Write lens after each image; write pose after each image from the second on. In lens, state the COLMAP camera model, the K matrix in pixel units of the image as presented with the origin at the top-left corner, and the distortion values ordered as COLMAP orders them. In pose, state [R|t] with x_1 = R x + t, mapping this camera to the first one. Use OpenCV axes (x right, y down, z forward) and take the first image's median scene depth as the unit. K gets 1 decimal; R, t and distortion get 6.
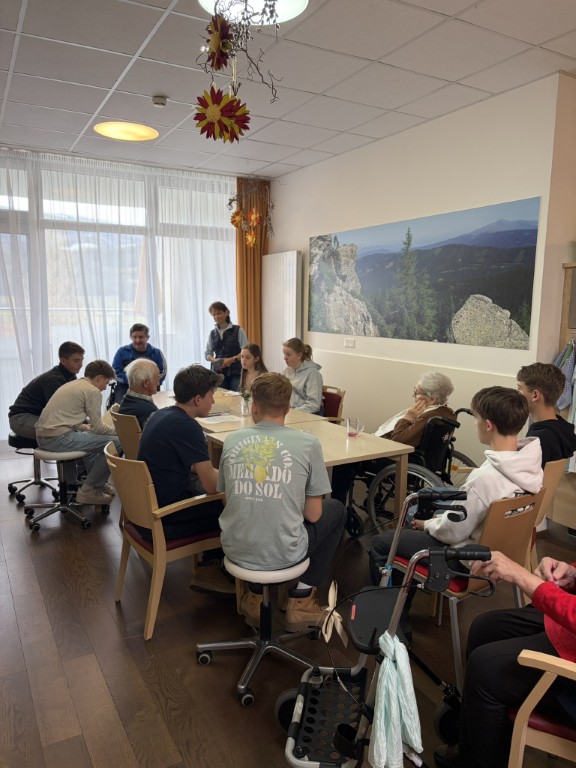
lens RADIAL K [[578.6, 0, 288.0], [0, 578.6, 384.0], [0, 0, 1]] dist [-0.000051, 0.000226]
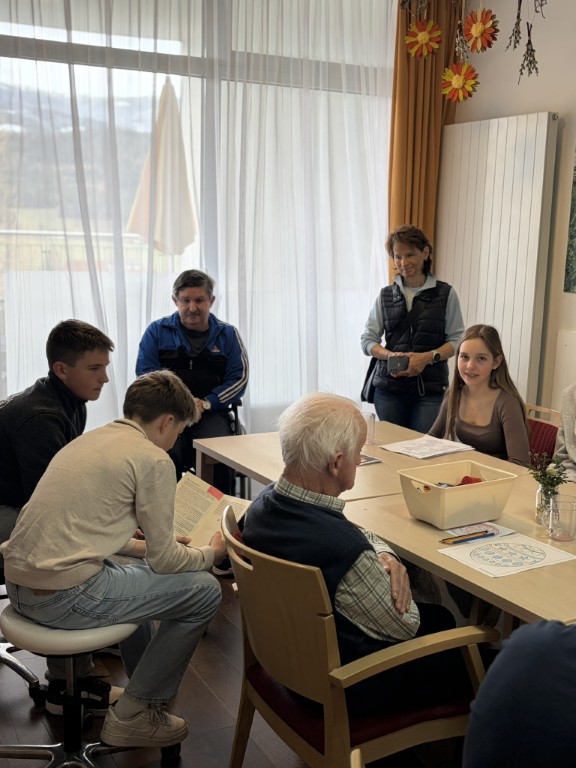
lens RADIAL K [[904.1, 0, 288.0], [0, 904.1, 384.0], [0, 0, 1]] dist [-0.001081, 0.029357]
pose [[0.999055, 0.017285, -0.039890, -0.172794], [-0.016002, 0.999351, 0.032267, -0.043741], [0.040422, -0.031598, 0.998683, 0.317932]]
